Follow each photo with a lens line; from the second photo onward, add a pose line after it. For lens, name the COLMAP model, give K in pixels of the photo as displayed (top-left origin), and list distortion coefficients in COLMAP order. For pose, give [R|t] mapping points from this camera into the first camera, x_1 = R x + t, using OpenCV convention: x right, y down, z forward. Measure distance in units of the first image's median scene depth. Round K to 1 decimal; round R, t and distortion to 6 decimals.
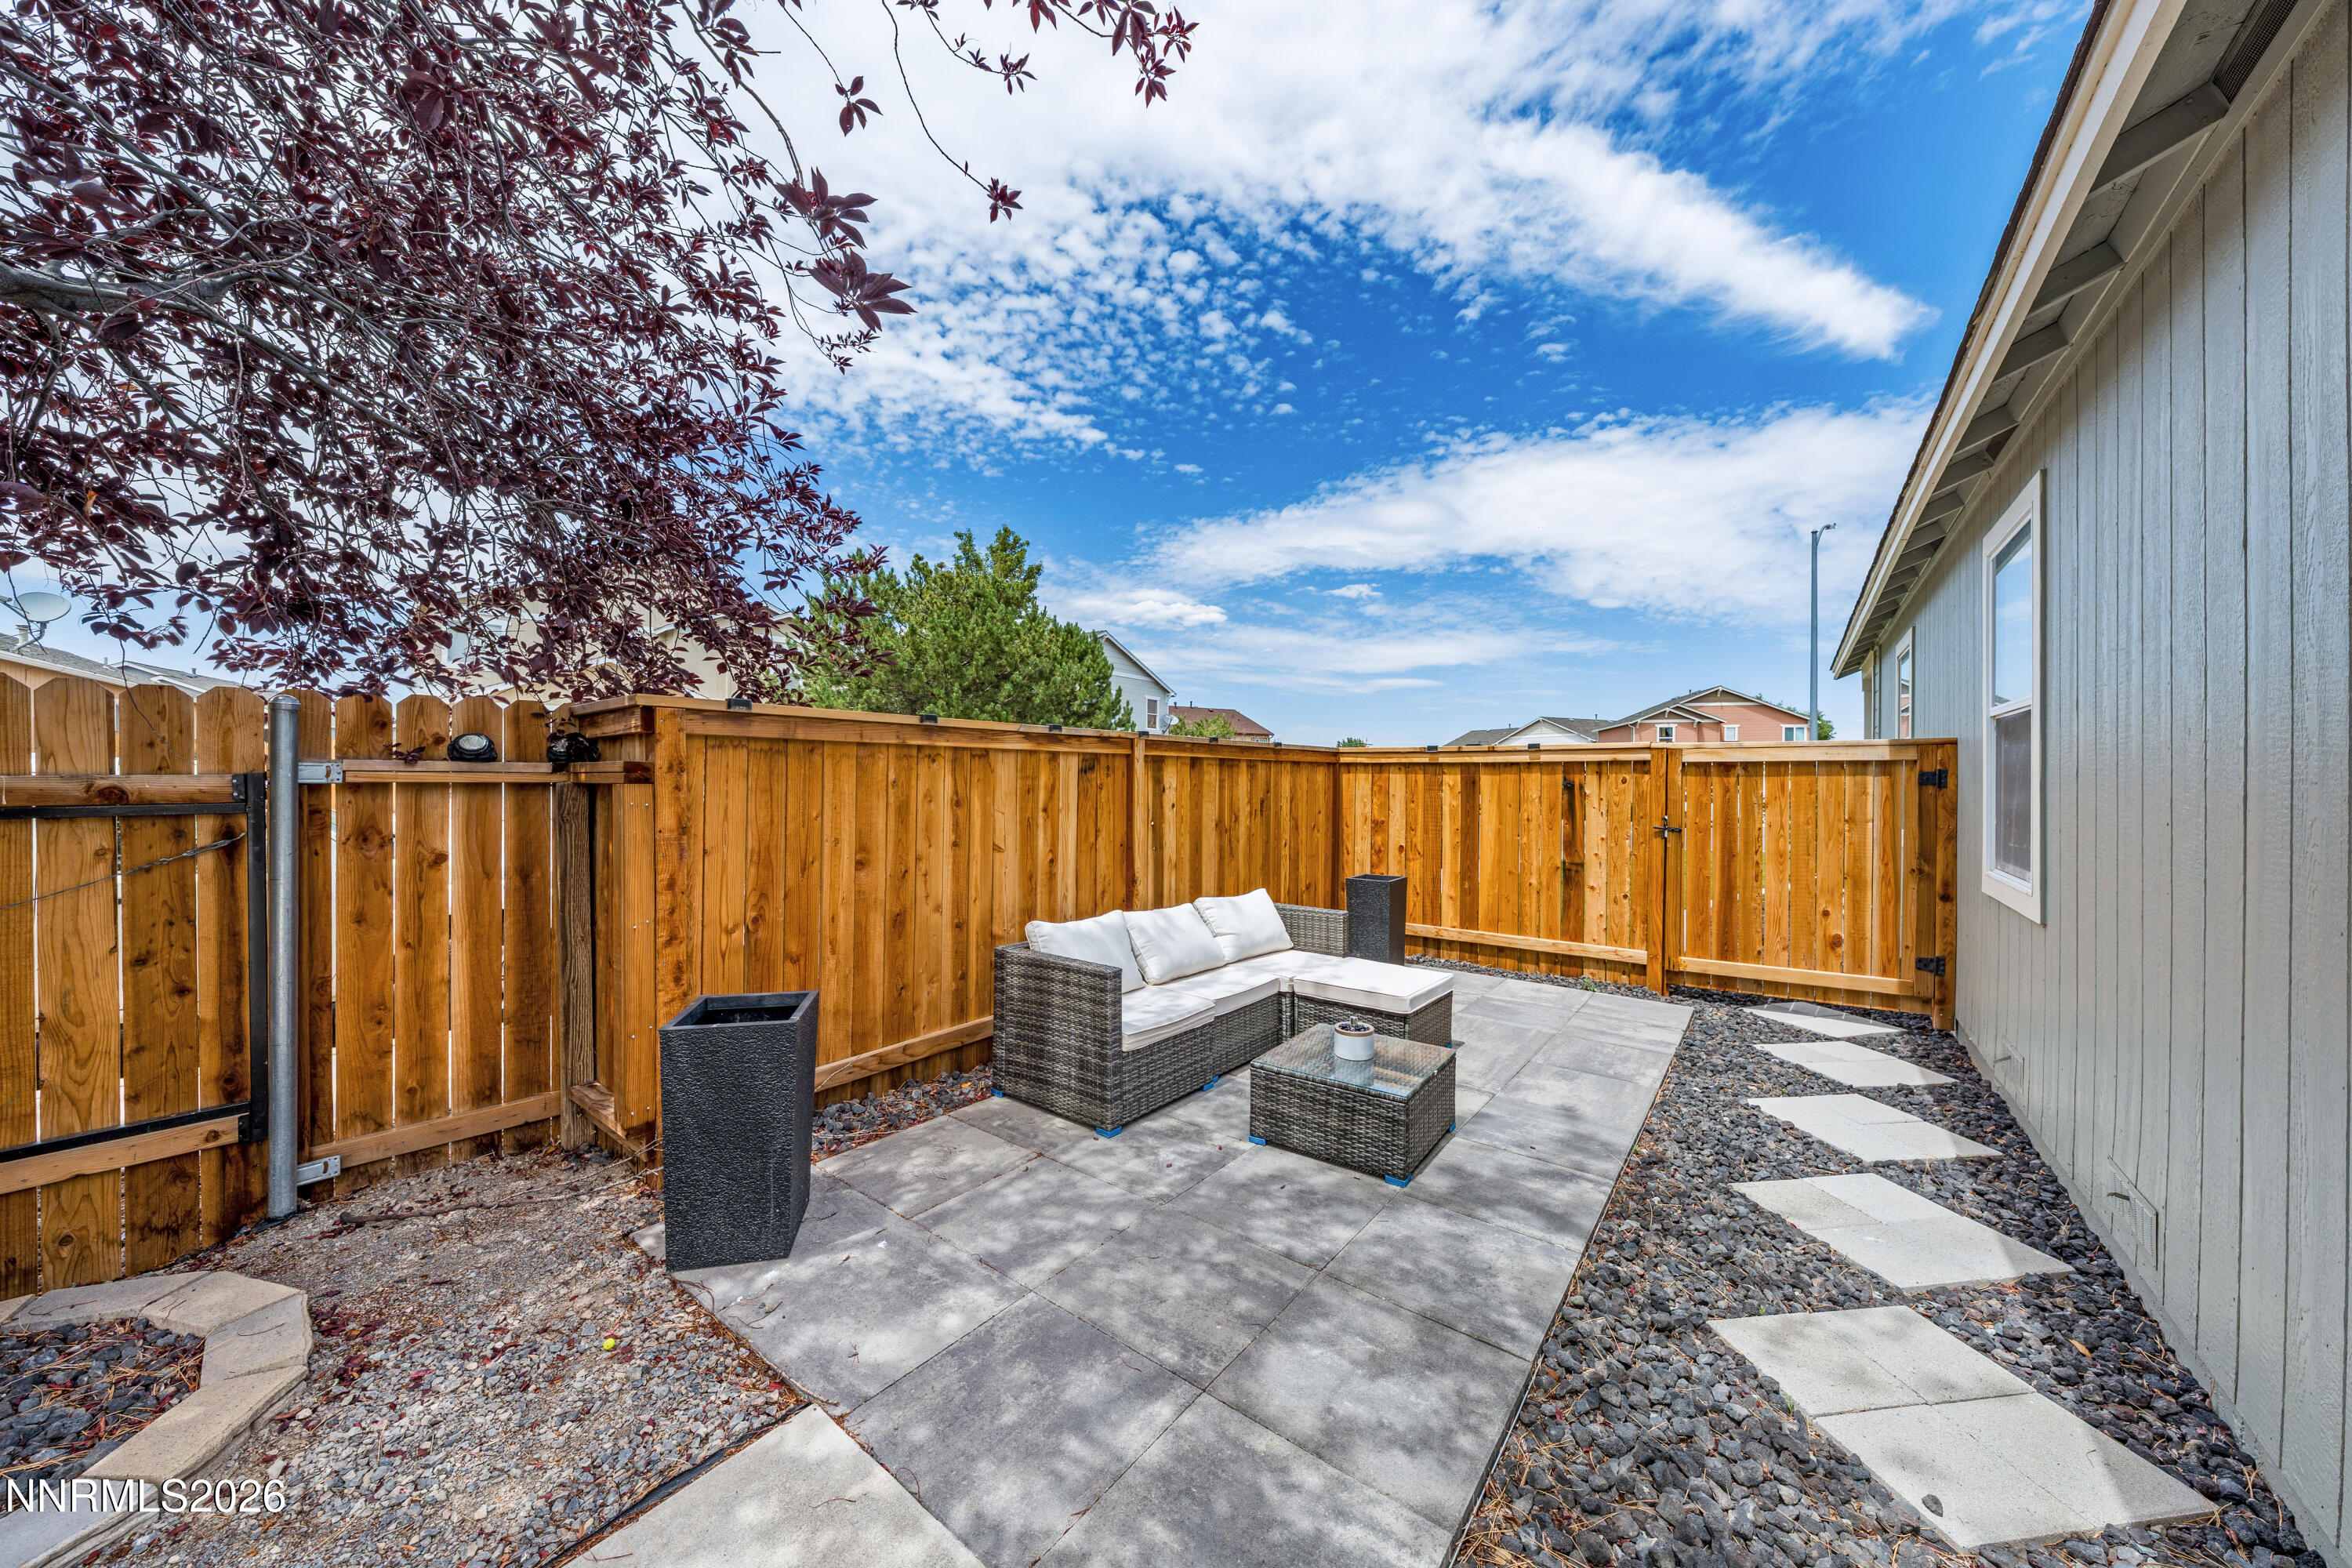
lens RADIAL K [[802.8, 0, 1188.5], [0, 802.8, 782.2], [0, 0, 1]] dist [-0.000297, -0.000041]
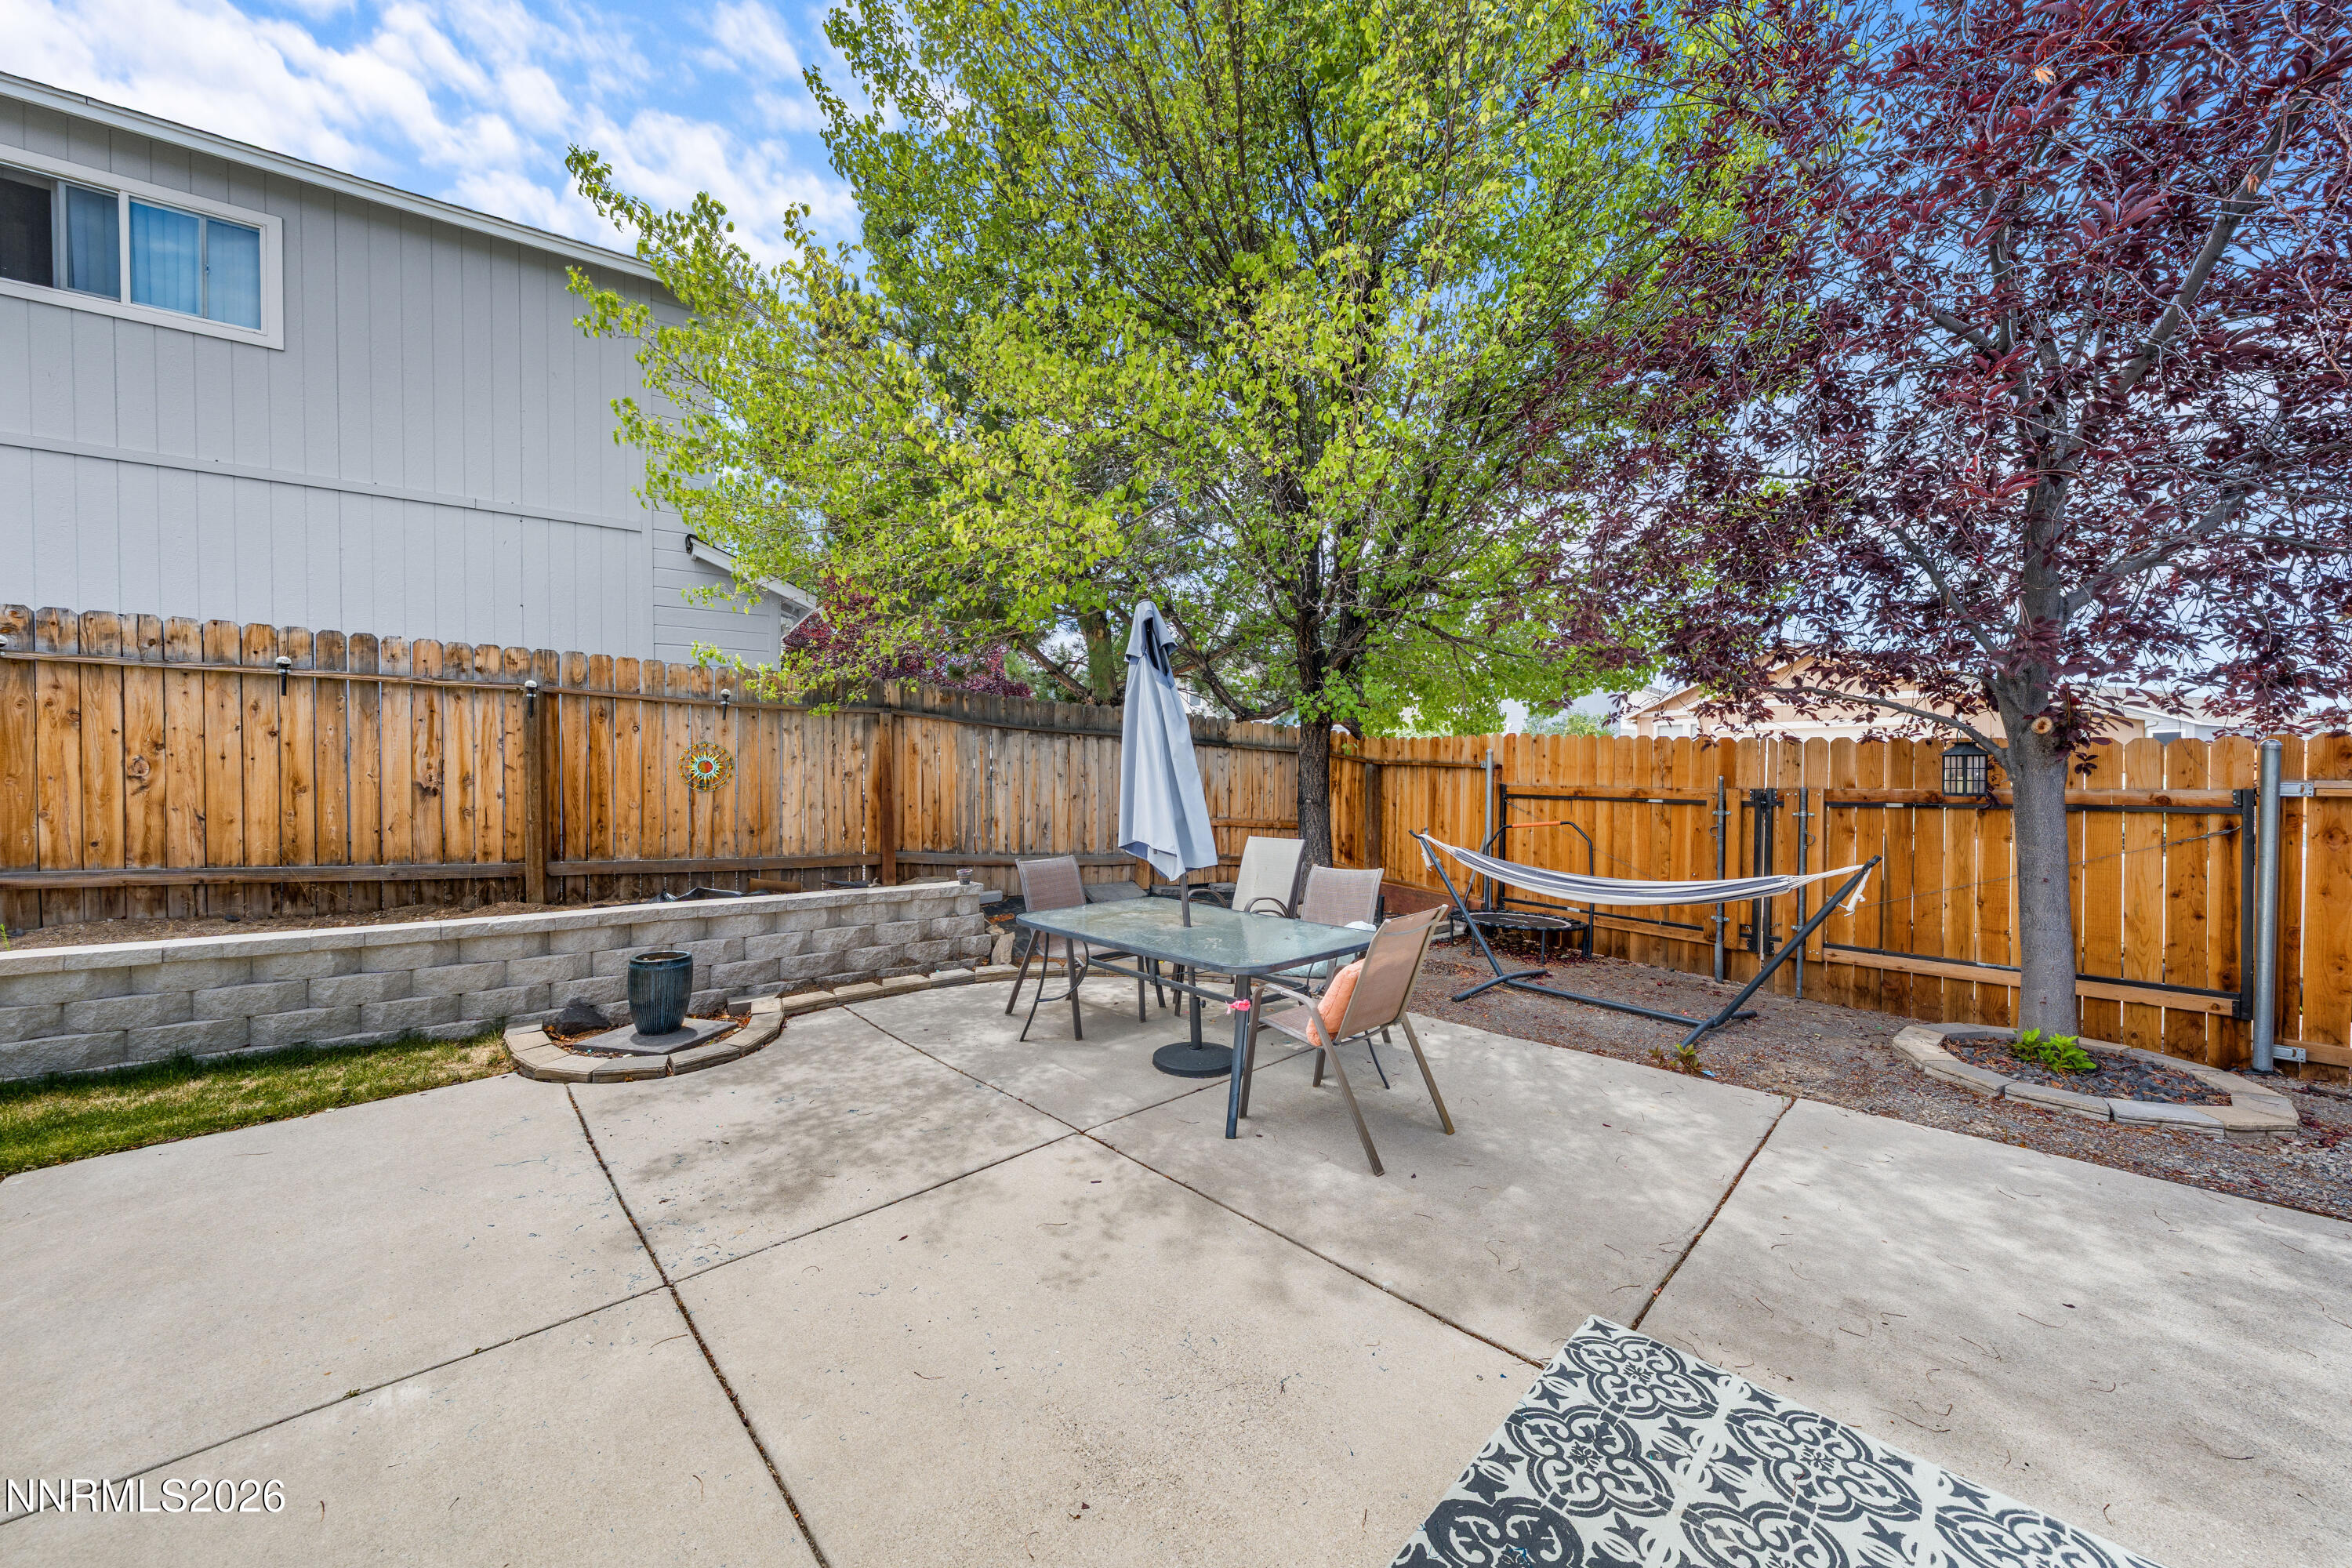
lens RADIAL K [[802.8, 0, 1186.9], [0, 802.8, 781.9], [0, 0, 1]] dist [-0.000297, -0.000041]
pose [[-0.165584, 0.006227, -0.986176, 0.706874], [-0.010045, 0.999918, 0.008000, -0.016227], [0.986145, 0.011231, -0.165508, -0.760844]]
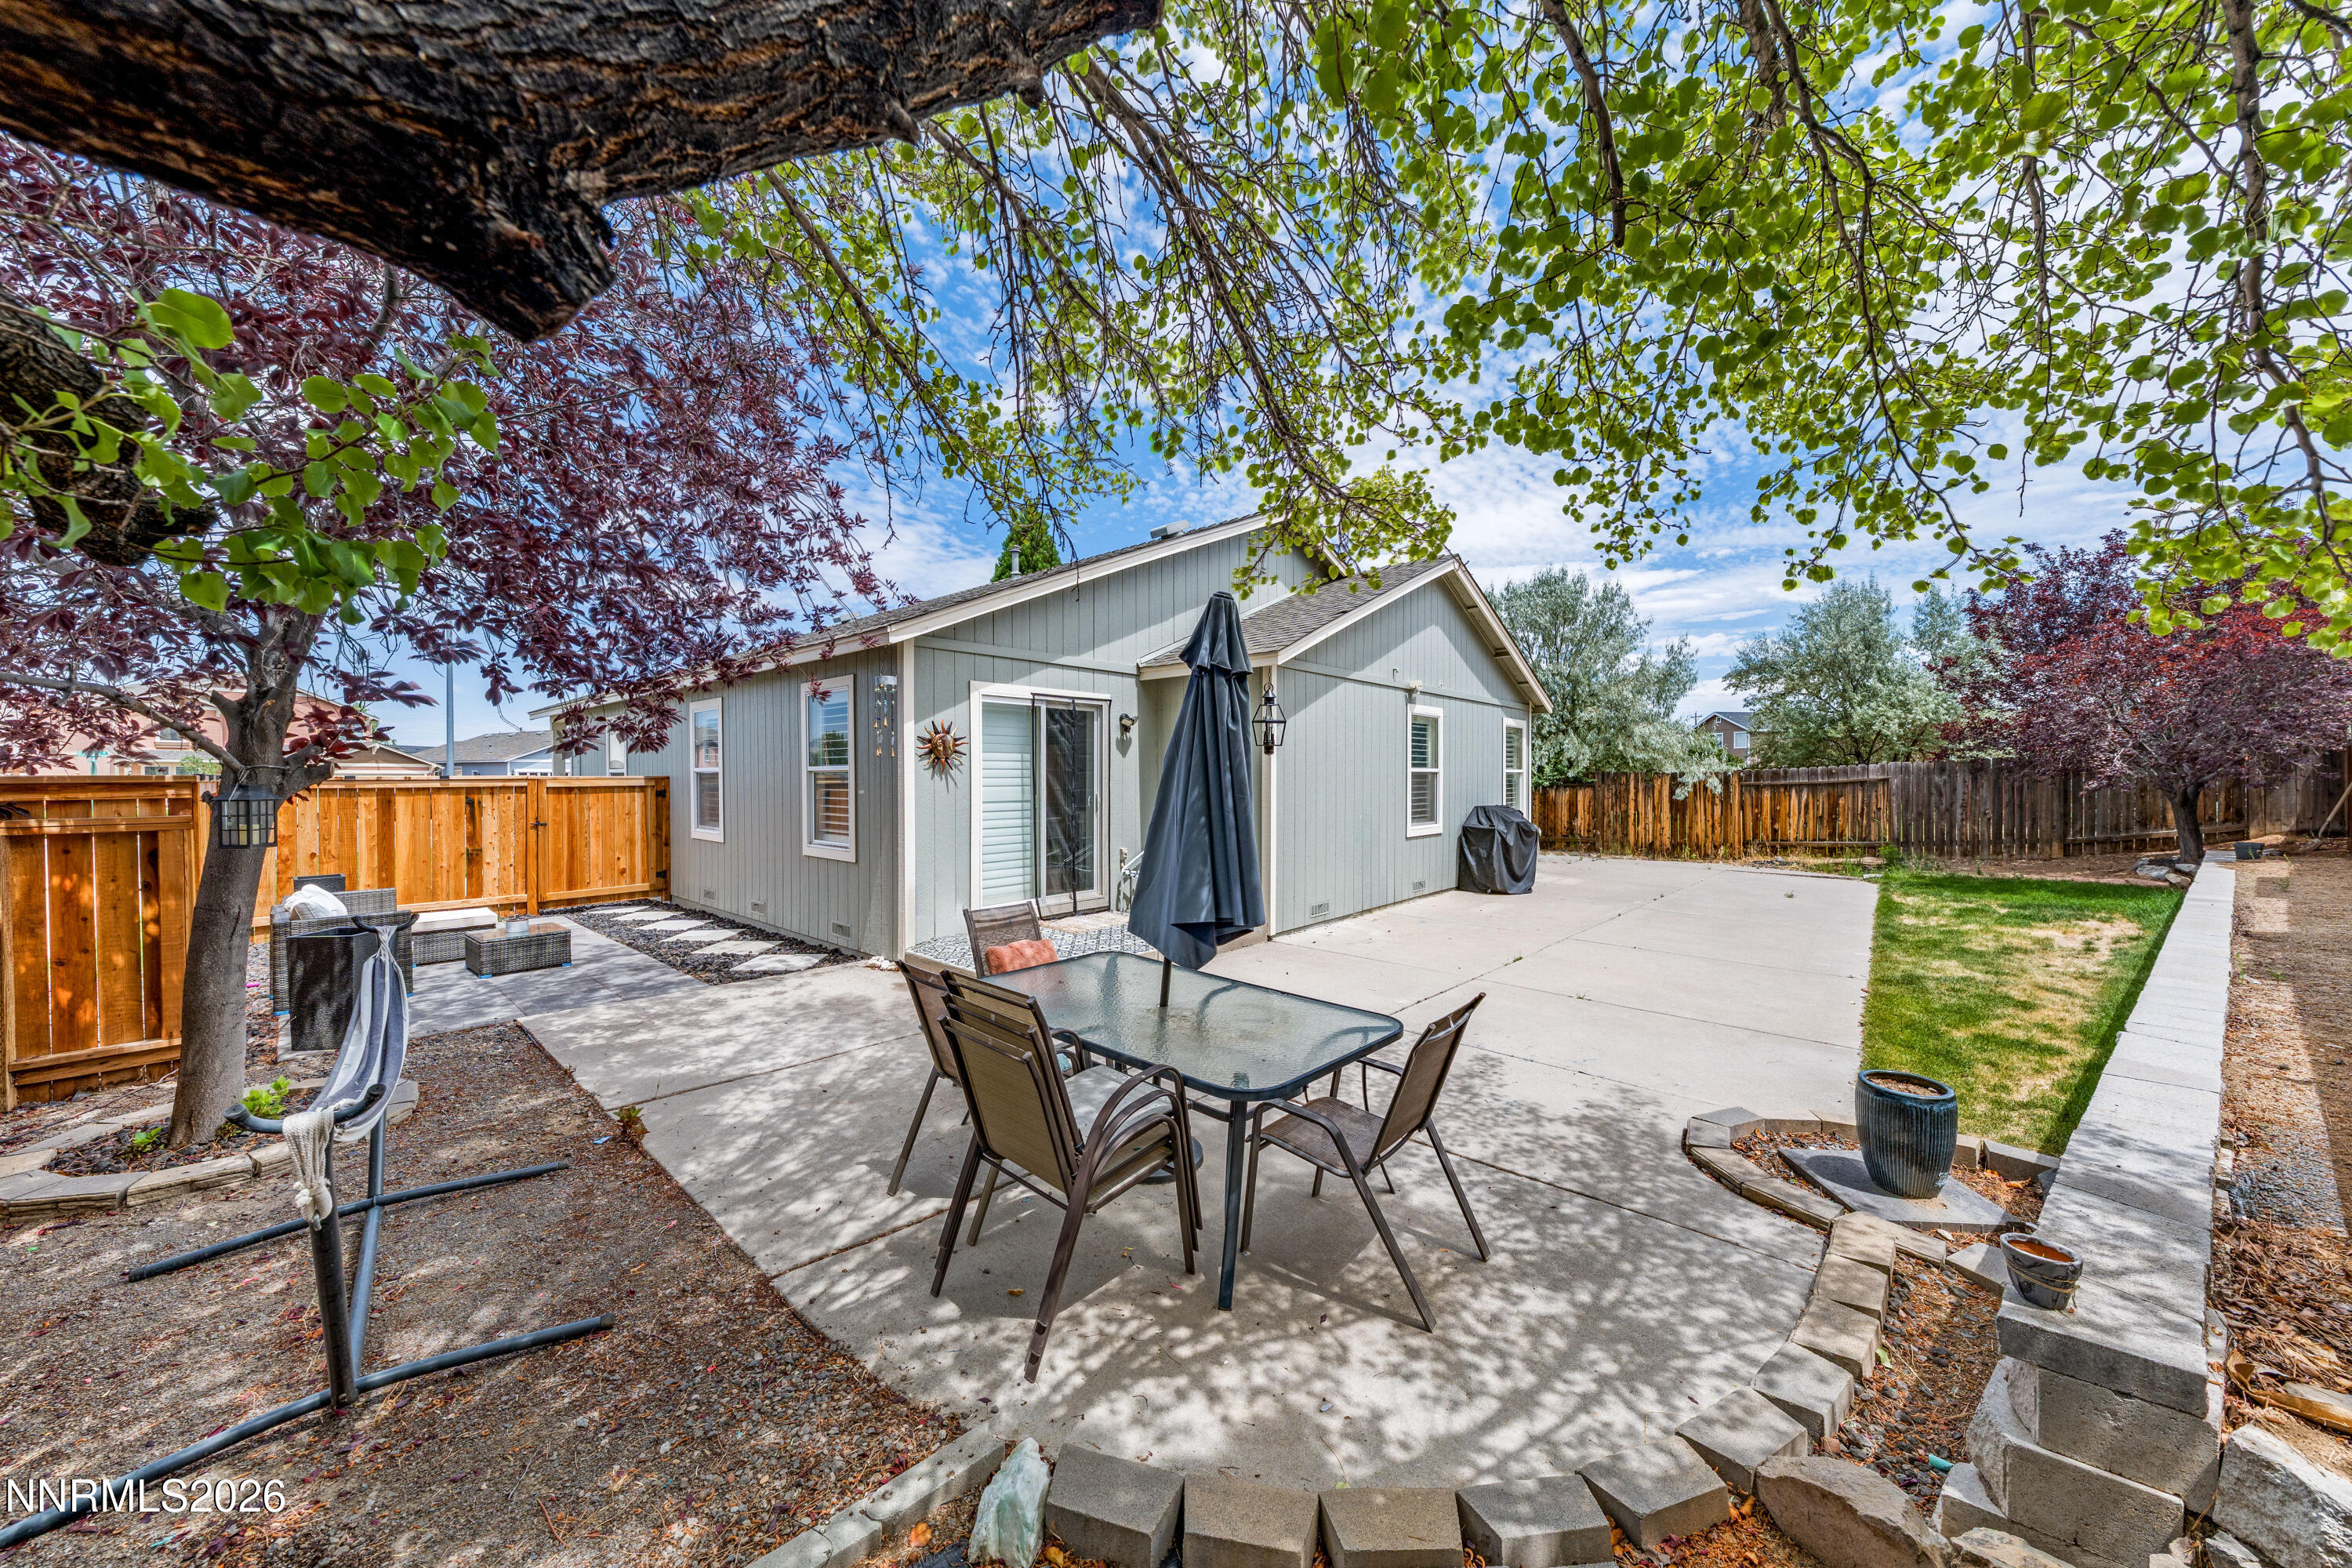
lens RADIAL K [[802.8, 0, 1188.1], [0, 802.8, 793.3], [0, 0, 1]] dist [-0.000297, -0.000041]
pose [[0.088265, -0.032317, 0.995573, -2.008878], [0.007819, 0.999465, 0.031750, -0.106064], [-0.996066, 0.004982, 0.088470, -1.162532]]
